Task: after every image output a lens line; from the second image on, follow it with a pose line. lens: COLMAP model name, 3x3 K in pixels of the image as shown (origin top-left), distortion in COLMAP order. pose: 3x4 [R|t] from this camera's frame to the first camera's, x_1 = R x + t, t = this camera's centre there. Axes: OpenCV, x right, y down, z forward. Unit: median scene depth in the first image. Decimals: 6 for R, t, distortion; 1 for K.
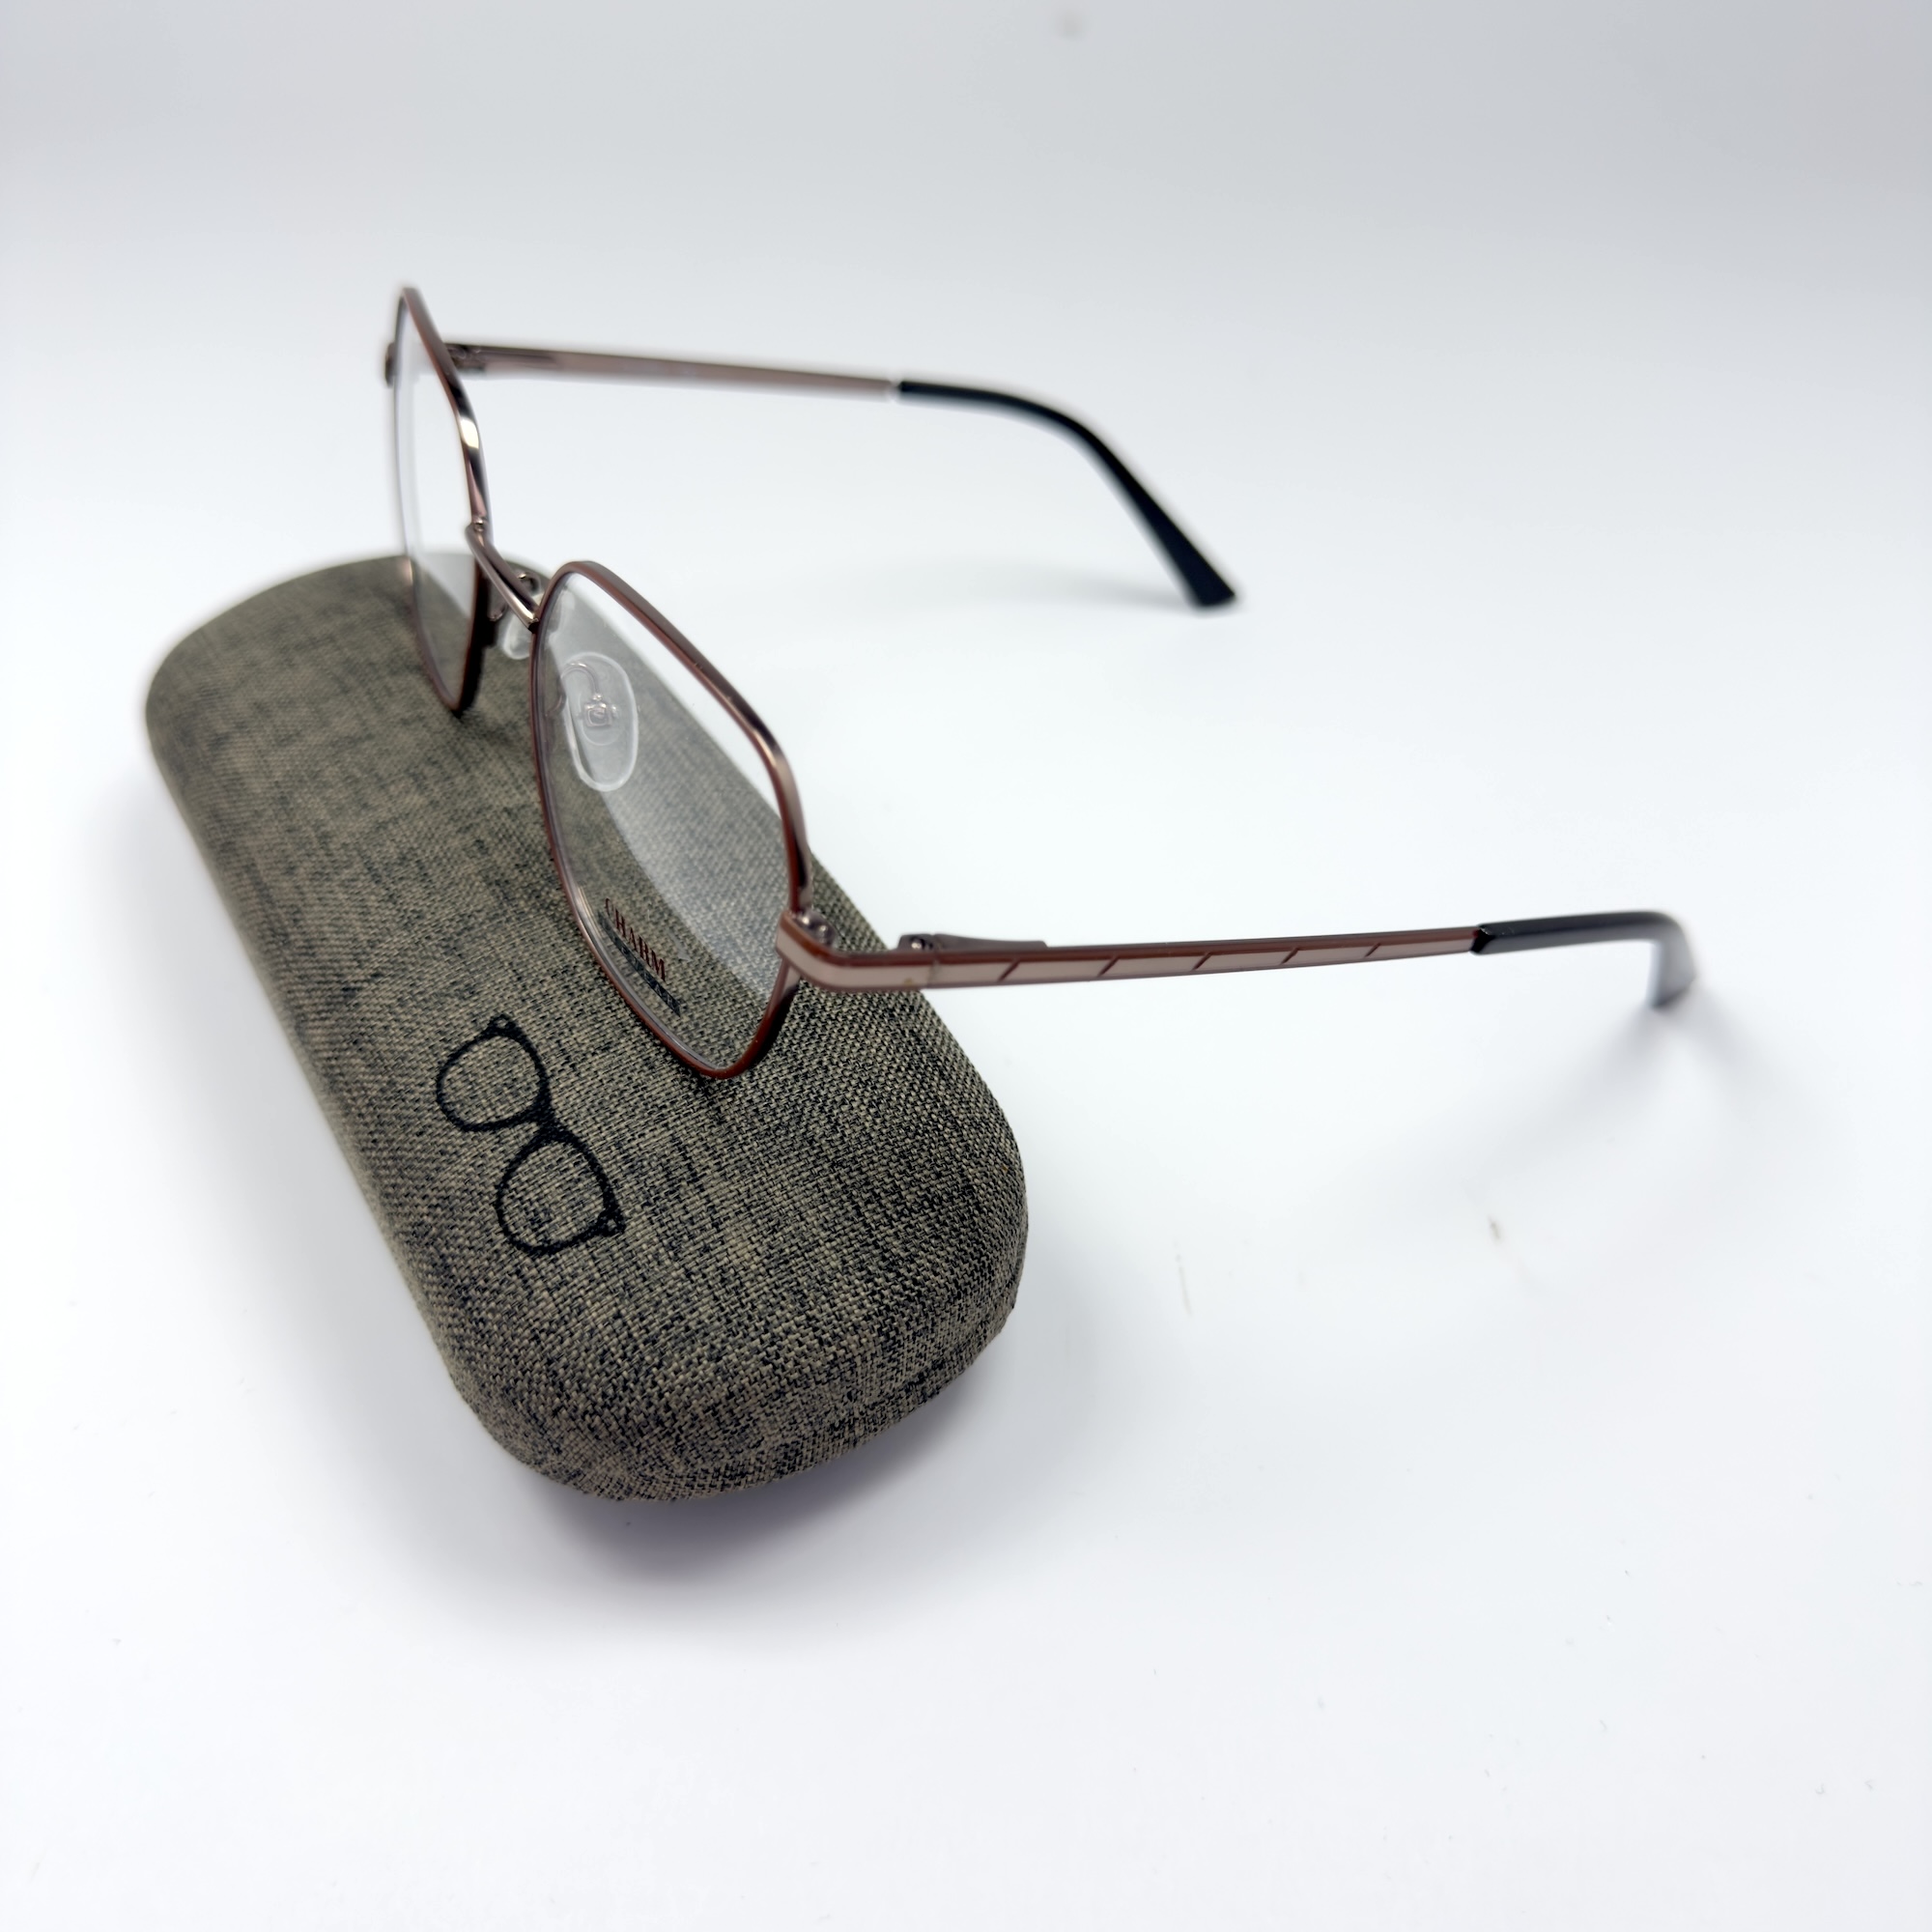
lens RADIAL K [[1922.1, 0, 967.8], [0, 1922.1, 975.2], [0, 0, 1]] dist [0.244003, -0.754318]
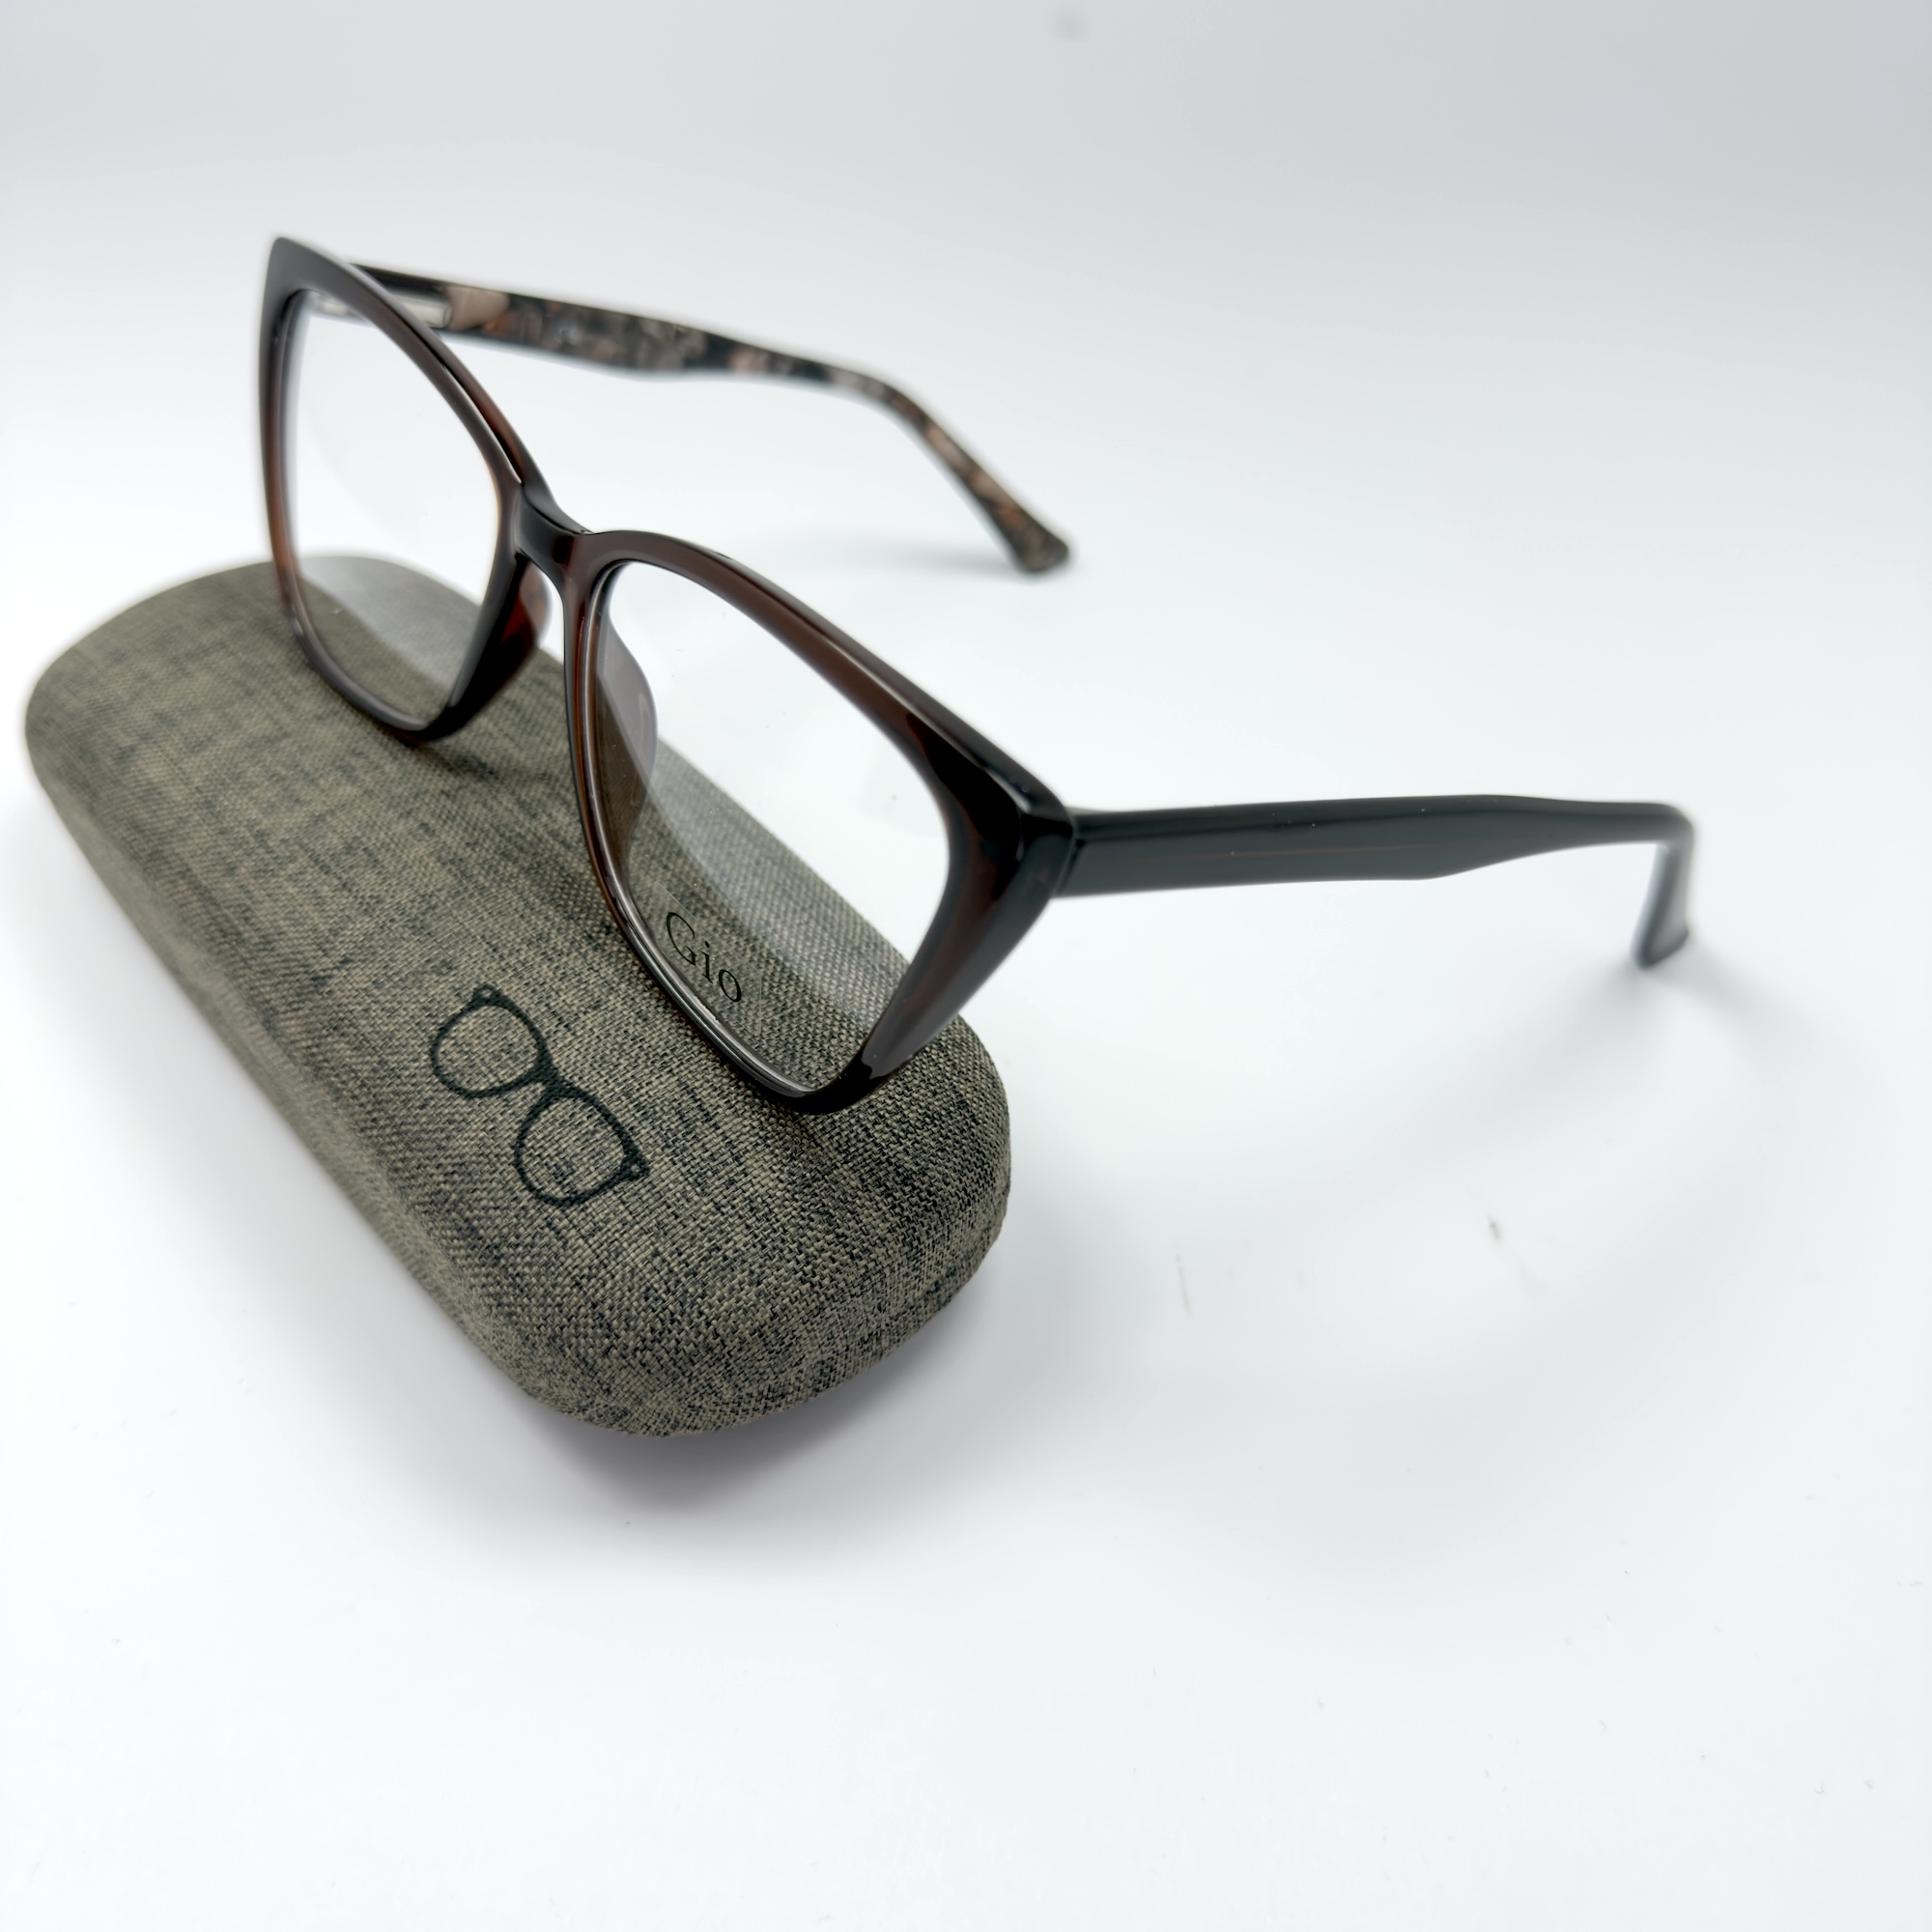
lens RADIAL K [[1927.5, 0, 966.0], [0, 1927.5, 966.0], [0, 0, 1]] dist [0.227826, -0.697756]
pose [[0.986988, -0.097599, 0.127782, -0.128938], [0.098427, 0.995144, -0.000162, 0.037657], [-0.127146, 0.012737, 0.991802, -0.046623]]
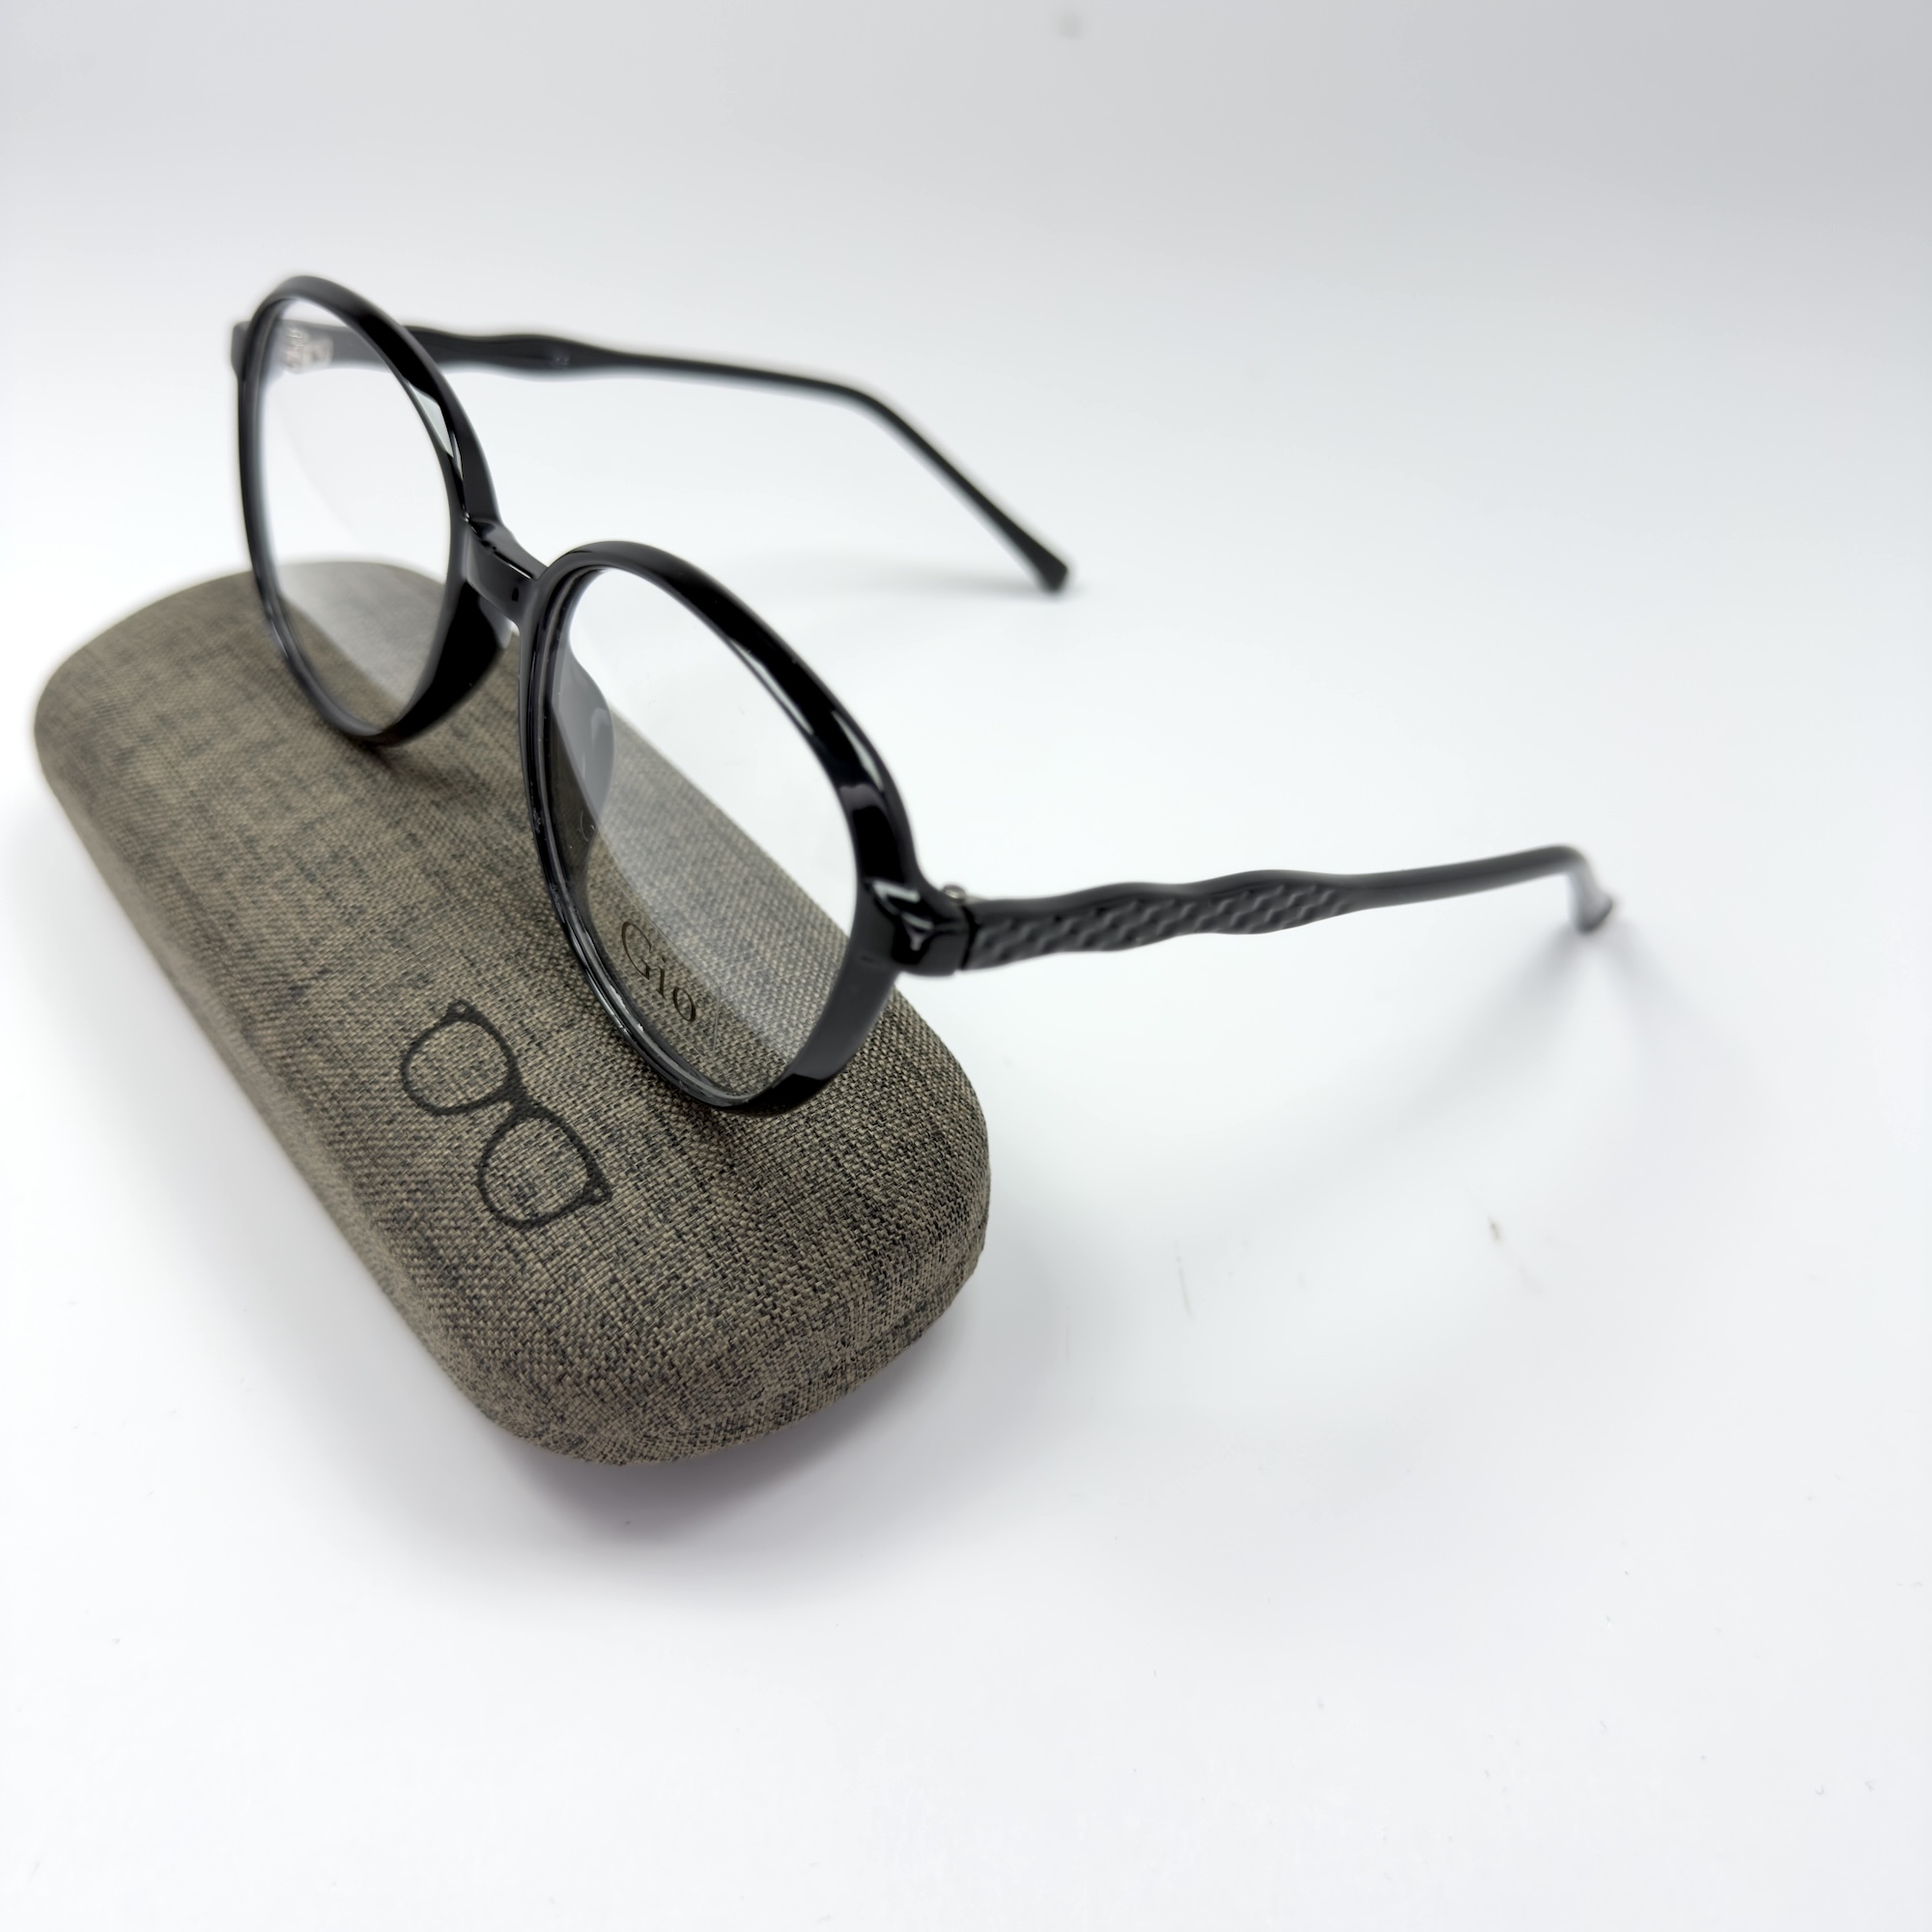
lens RADIAL K [[1927.5, 0, 966.0], [0, 1927.5, 966.0], [0, 0, 1]] dist [0.227826, -0.697756]
pose [[0.993155, -0.068828, 0.094366, -0.078606], [0.069765, 0.997541, -0.006664, 0.029514], [-0.093675, 0.013202, 0.995515, -0.032040]]
